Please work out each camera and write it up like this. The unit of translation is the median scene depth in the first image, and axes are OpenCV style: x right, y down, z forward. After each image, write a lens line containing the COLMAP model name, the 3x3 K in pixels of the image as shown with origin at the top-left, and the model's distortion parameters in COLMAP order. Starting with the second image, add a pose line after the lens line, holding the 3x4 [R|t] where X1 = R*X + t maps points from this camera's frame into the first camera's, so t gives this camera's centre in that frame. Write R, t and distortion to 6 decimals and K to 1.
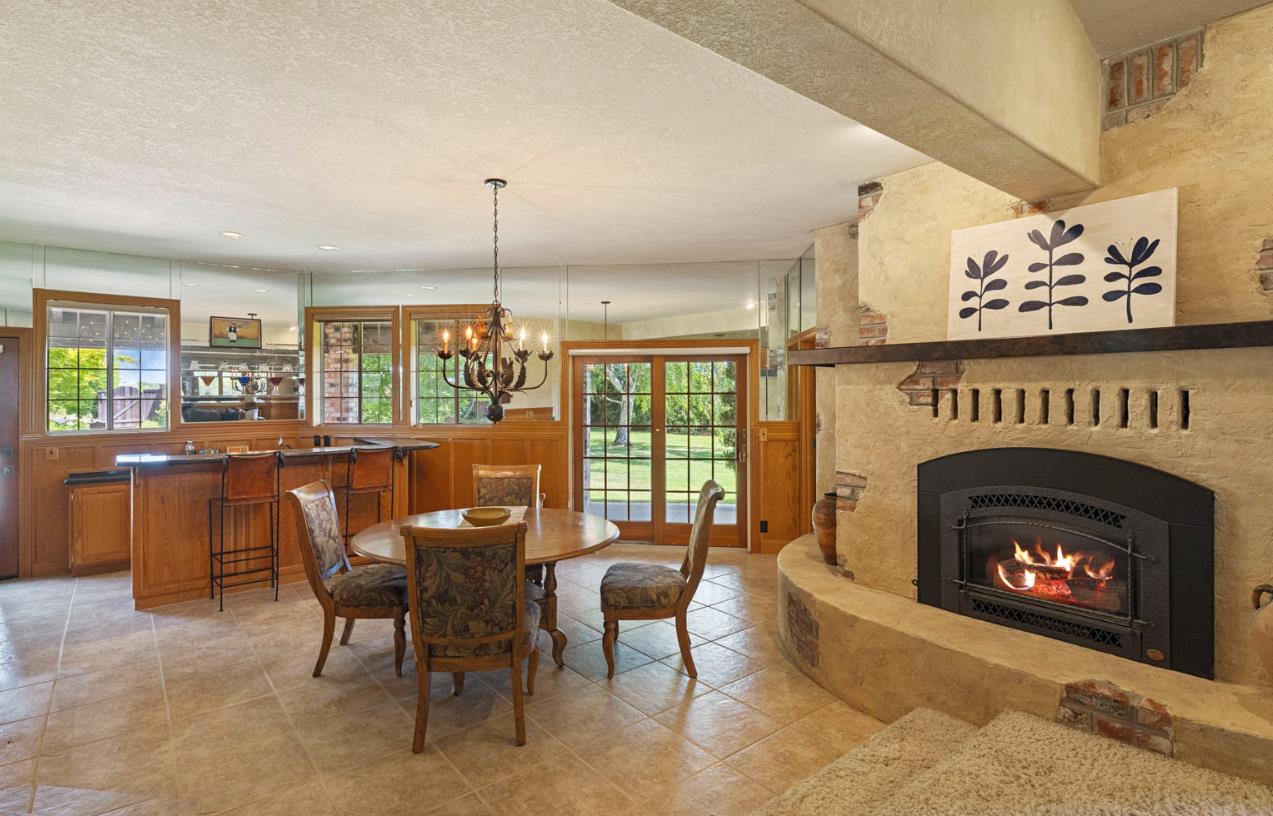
lens RADIAL K [[616.7, 0, 632.9], [0, 616.7, 411.7], [0, 0, 1]] dist [0.003034, 0.000136]
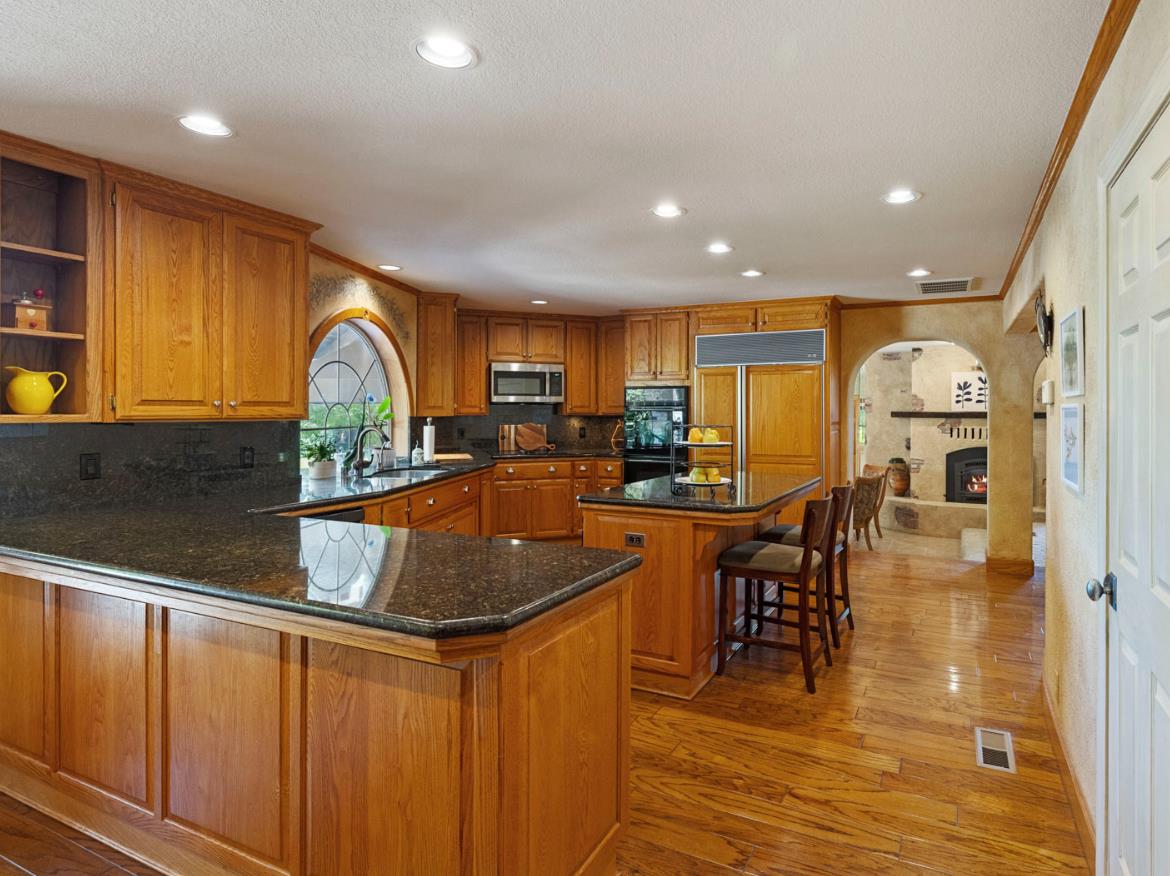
lens RADIAL K [[701.8, 0, 586.1], [0, 701.8, 436.7], [0, 0, 1]] dist [-0.005145, -0.000550]
pose [[0.906470, 0.002630, 0.422262, -2.438501], [-0.002755, 0.999996, -0.000313, 0.009866], [-0.422261, -0.000880, 0.906474, -1.249692]]
